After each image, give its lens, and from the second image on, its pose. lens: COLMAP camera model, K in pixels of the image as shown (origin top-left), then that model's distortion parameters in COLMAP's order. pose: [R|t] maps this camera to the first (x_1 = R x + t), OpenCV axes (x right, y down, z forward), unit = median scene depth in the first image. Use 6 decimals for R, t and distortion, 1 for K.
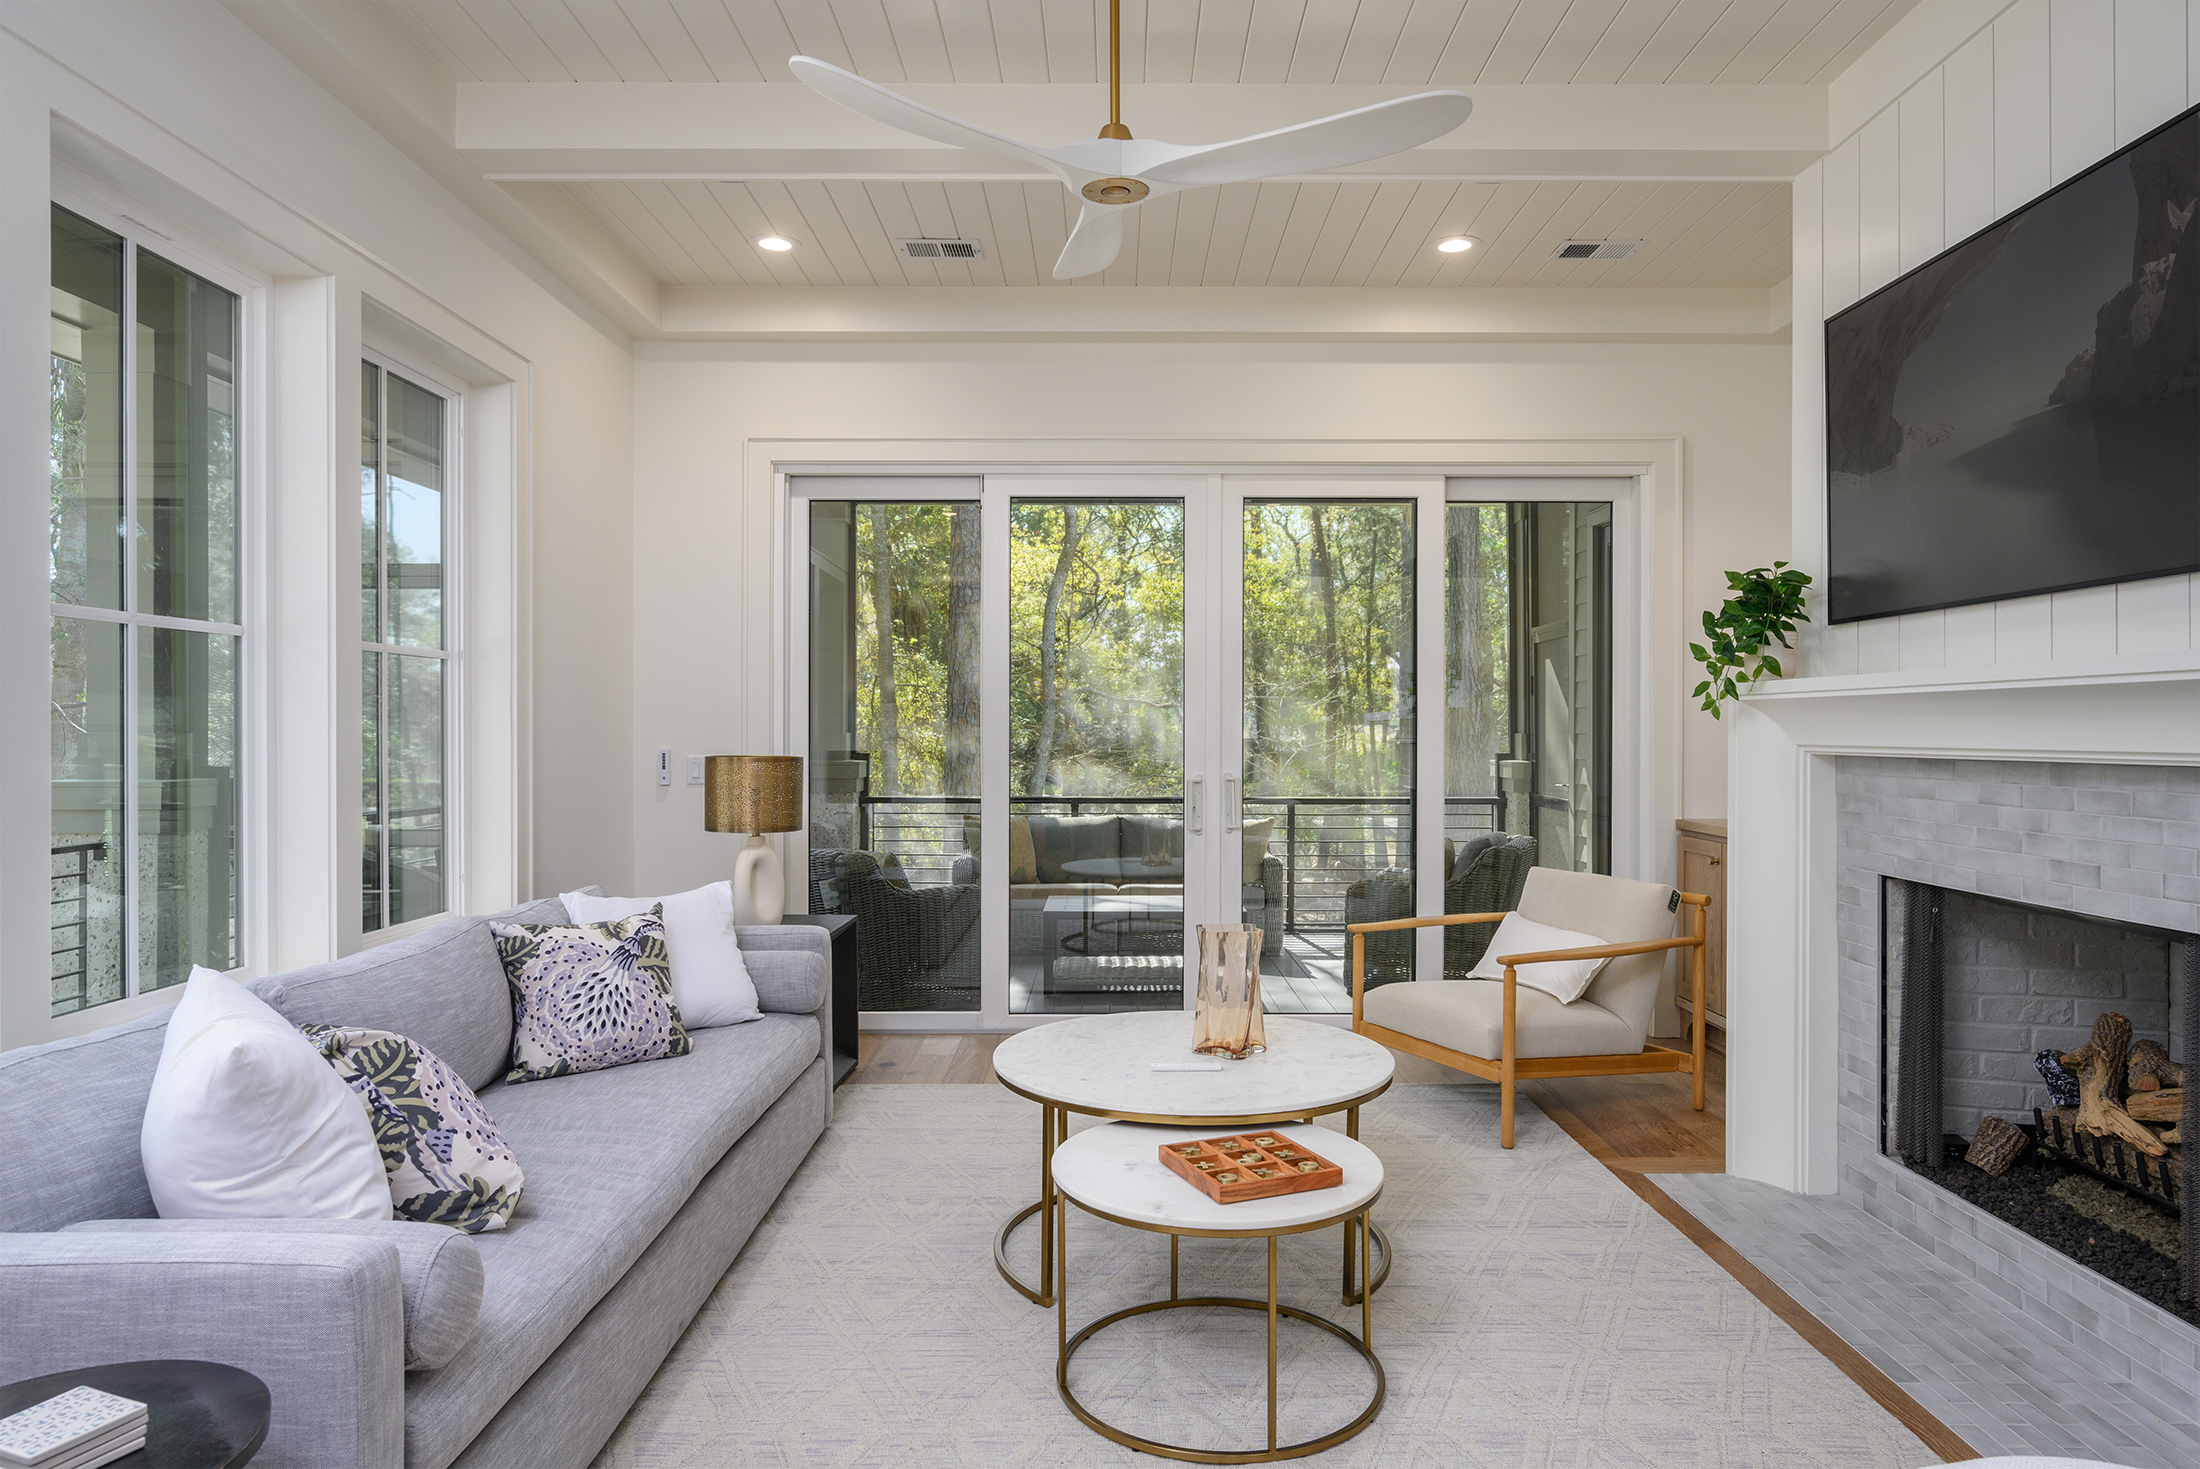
lens RADIAL K [[1325.1, 0, 1087.8], [0, 1325.1, 733.8], [0, 0, 1]] dist [0.001057, 0.002406]
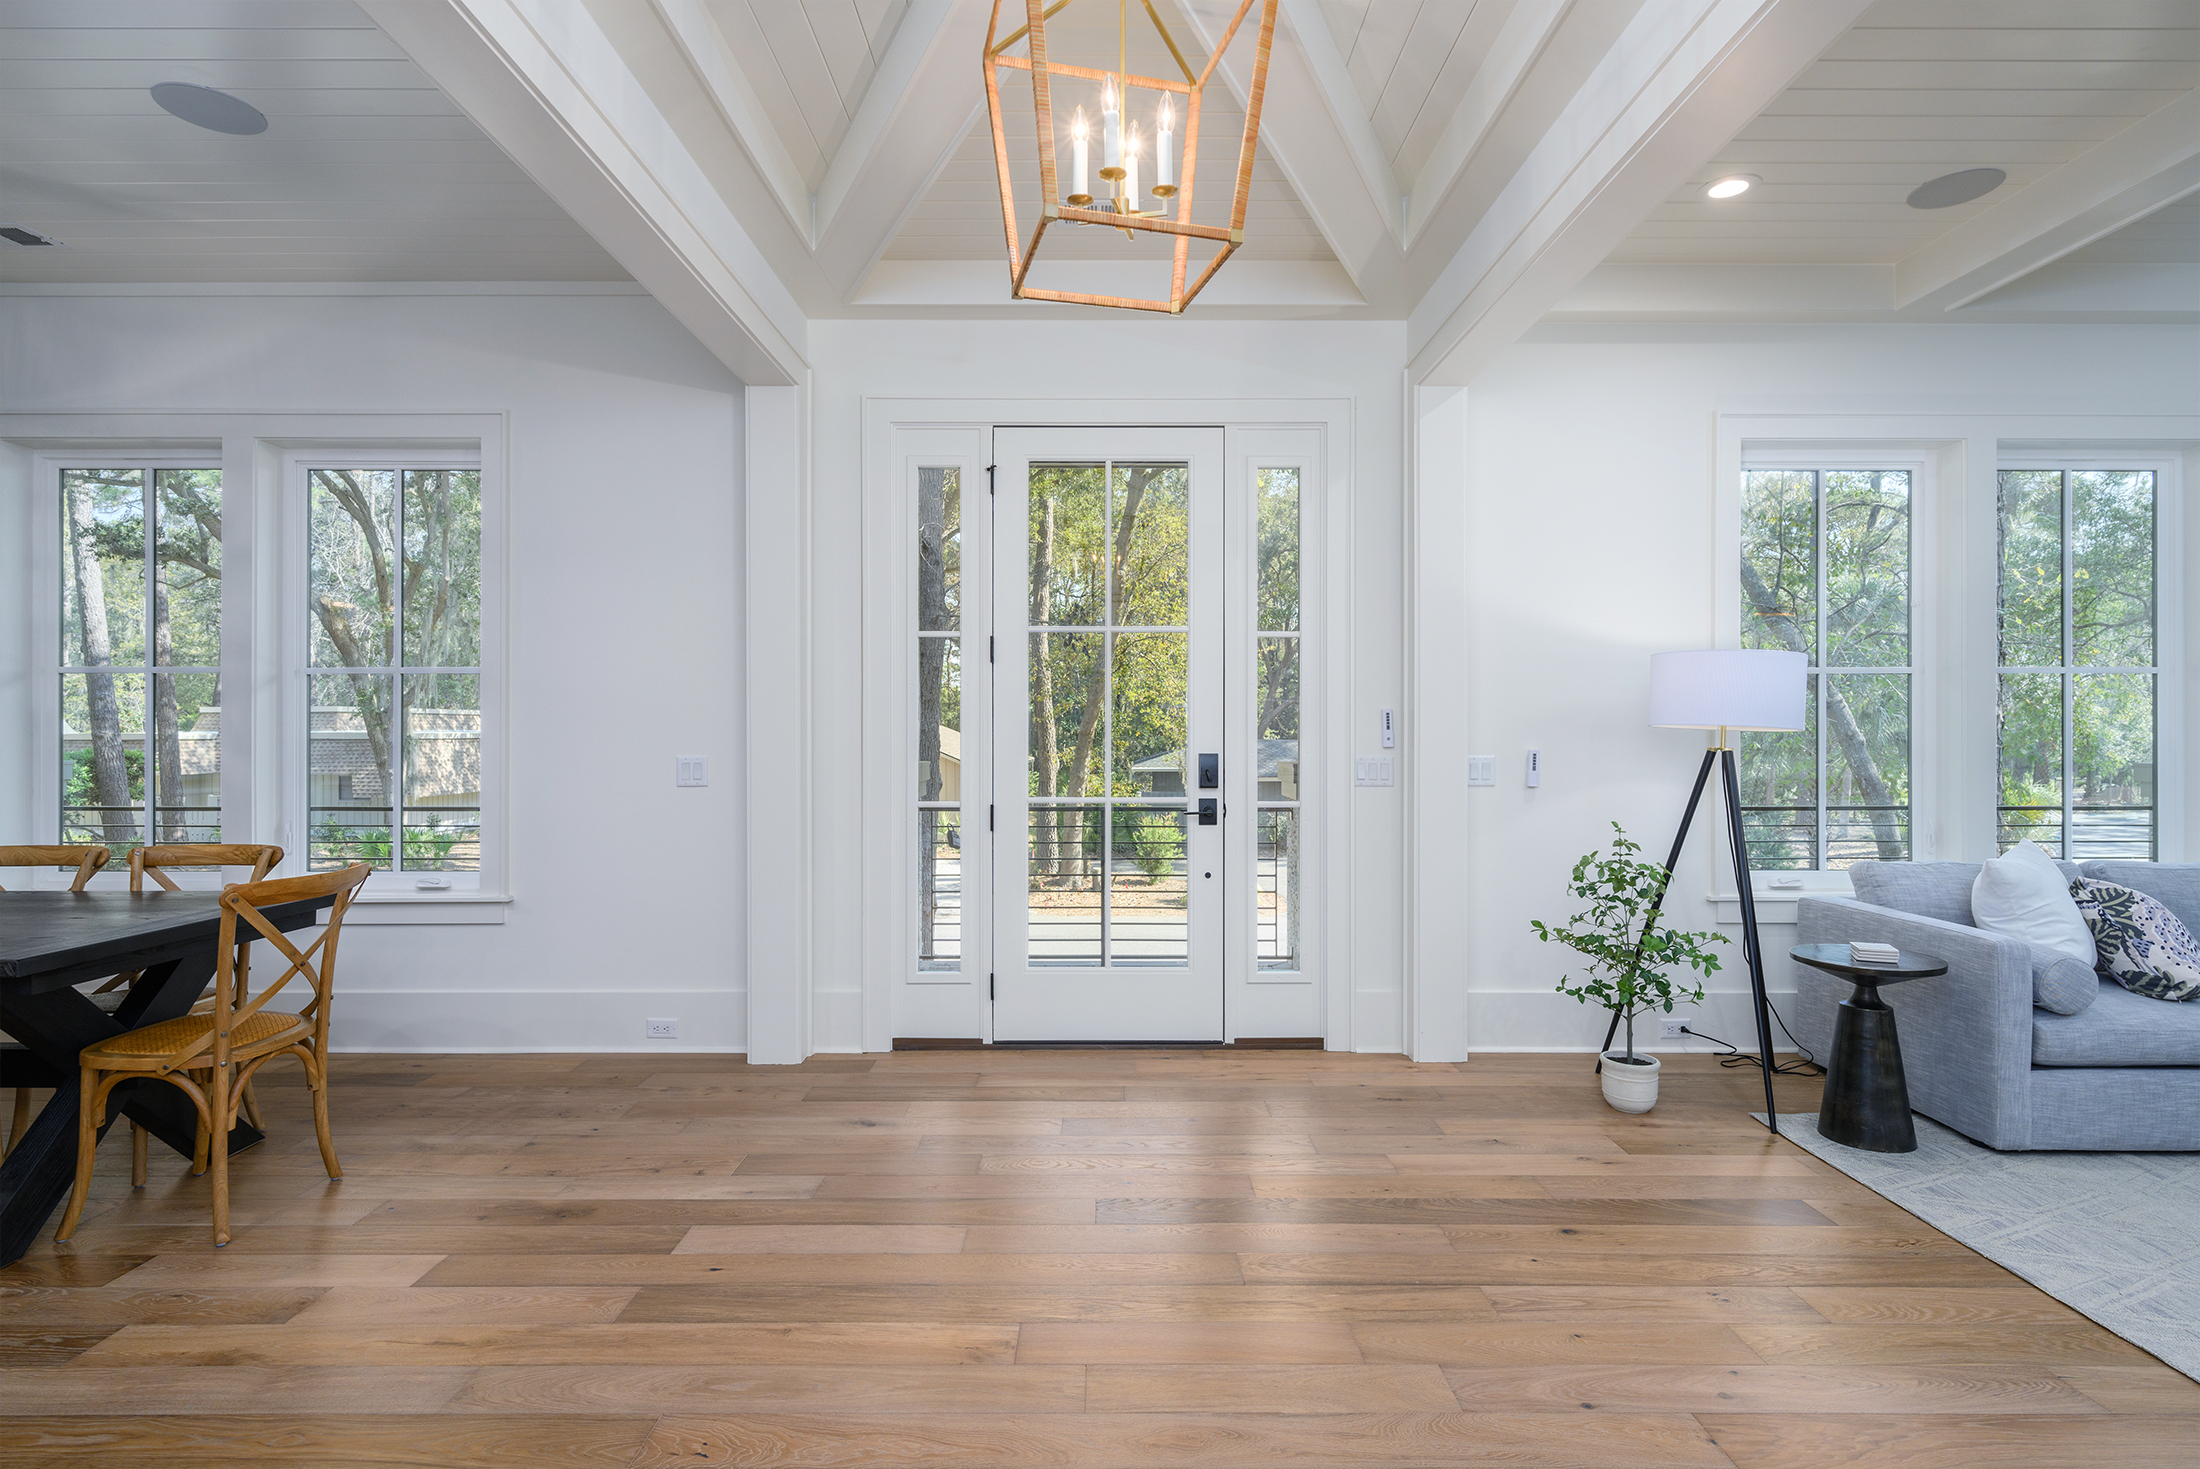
lens RADIAL K [[1072.5, 0, 1091.3], [0, 1072.5, 728.9], [0, 0, 1]] dist [-0.003635, -0.000246]
pose [[0.004599, -0.001084, -0.999989, 0.756419], [-0.004558, 0.999989, -0.001105, 0.004706], [0.999979, 0.004563, 0.004594, -0.373764]]
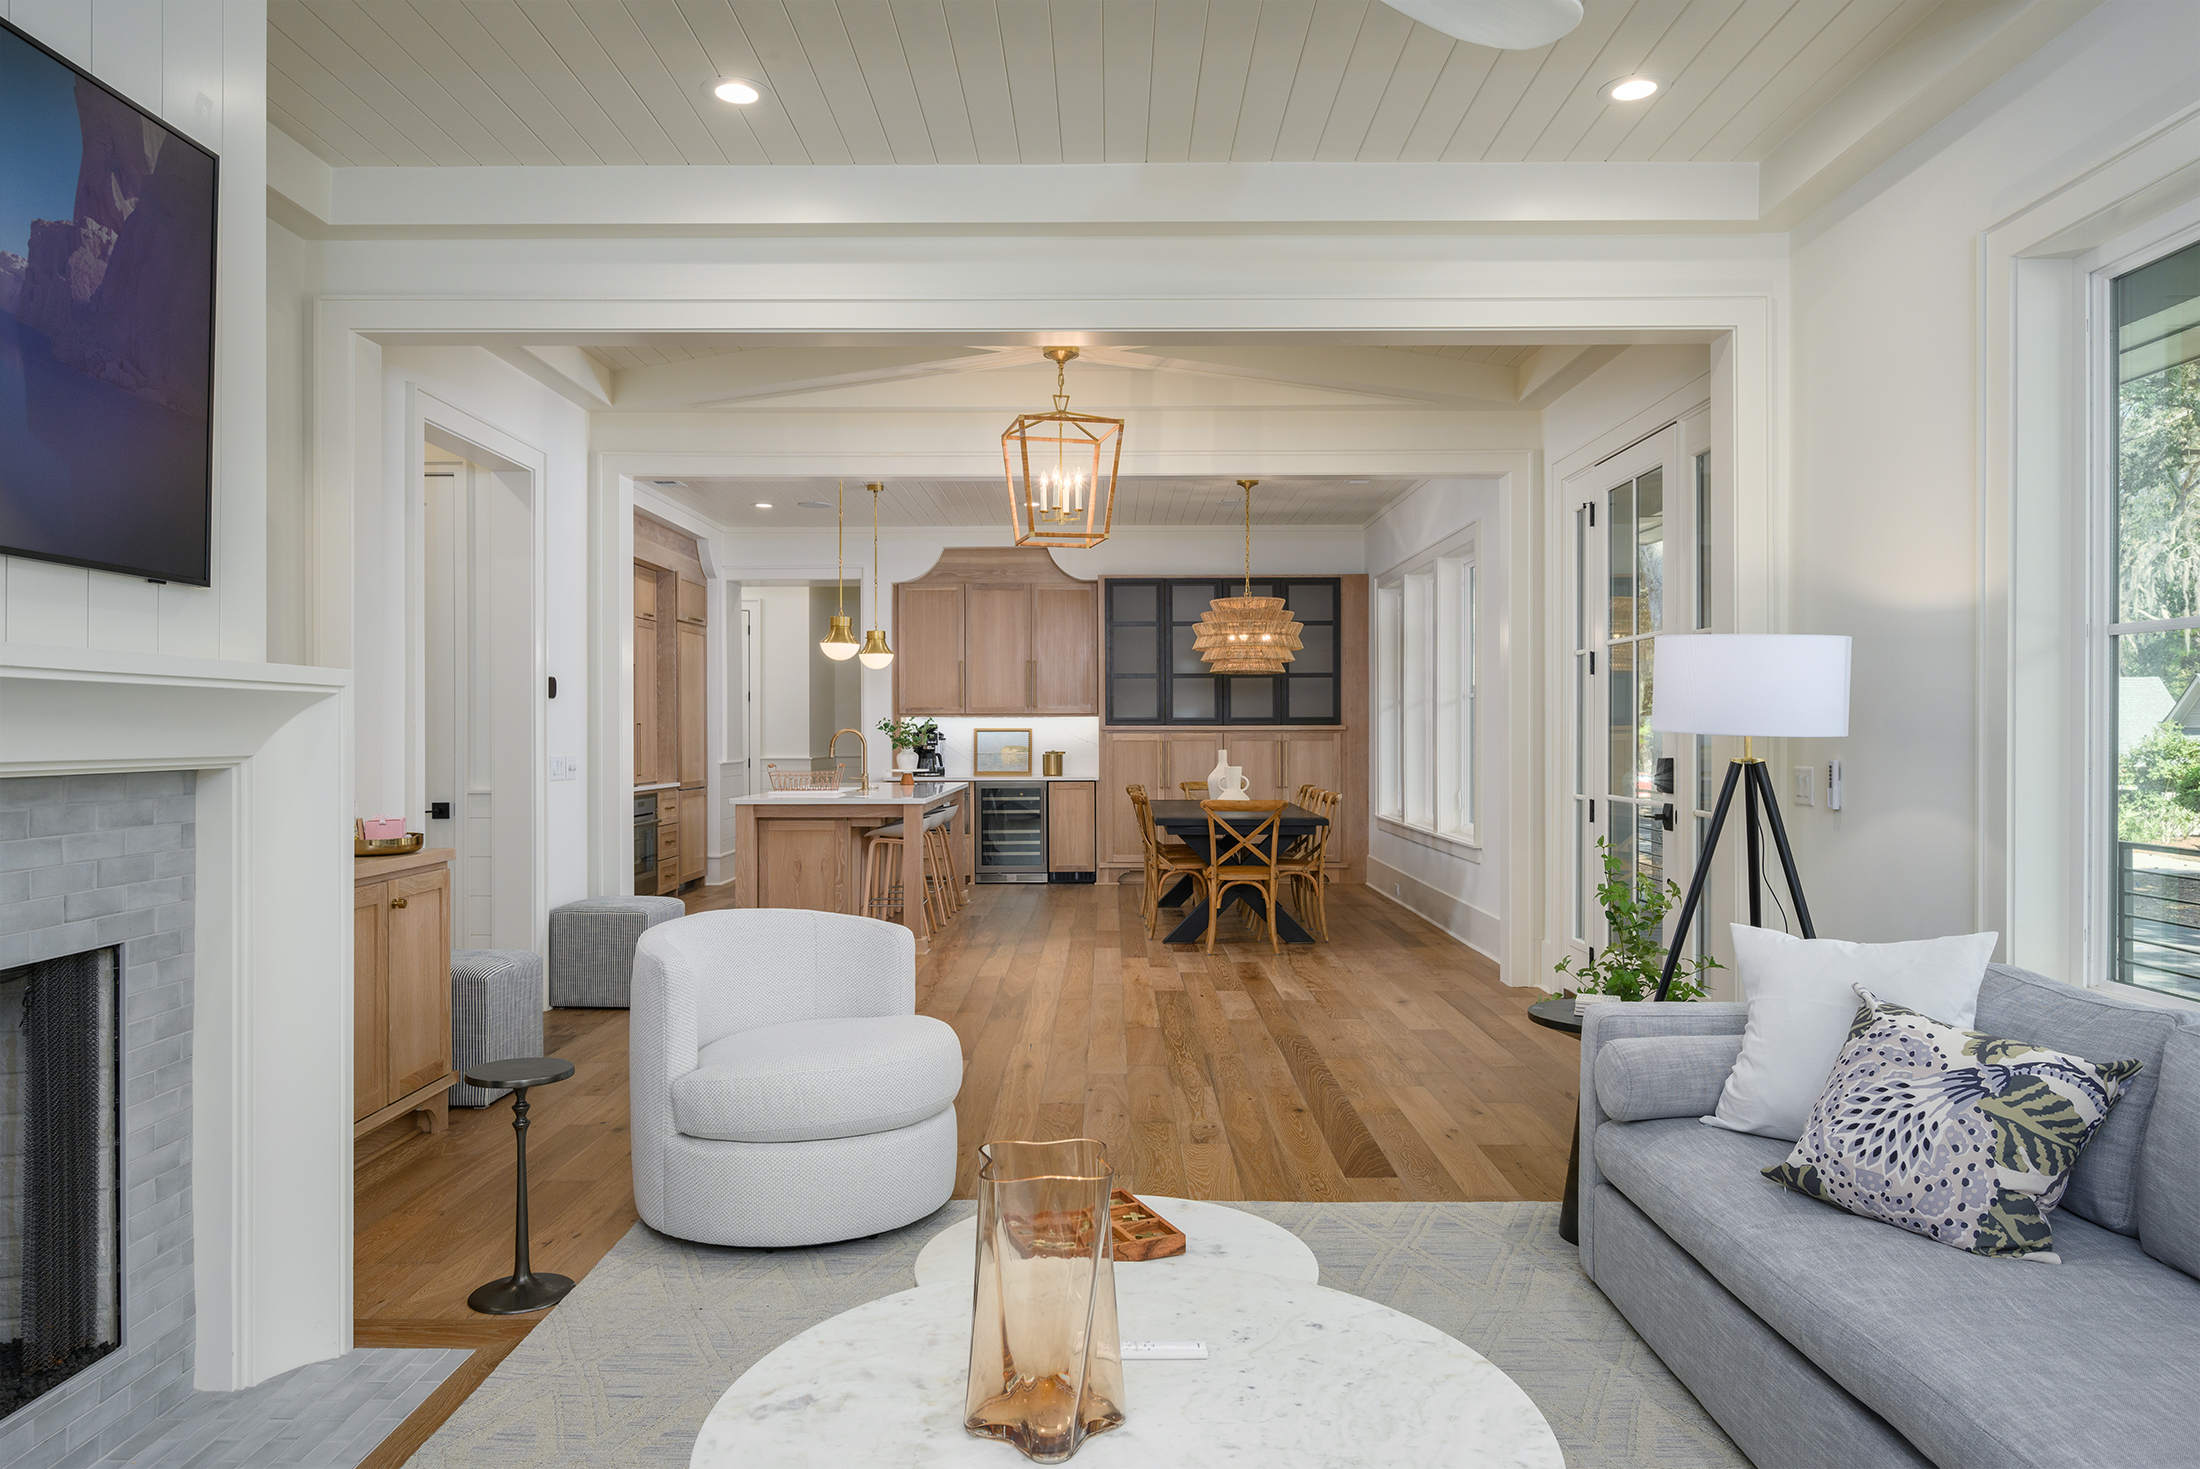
lens RADIAL K [[1475.3, 0, 1106.0], [0, 1475.3, 731.8], [0, 0, 1]] dist [0.004855, 0.003097]
pose [[-0.999798, -0.001548, -0.020025, 0.104965], [-0.001661, 0.999983, 0.005675, -0.010085], [0.020016, 0.005707, -0.999783, 1.670057]]
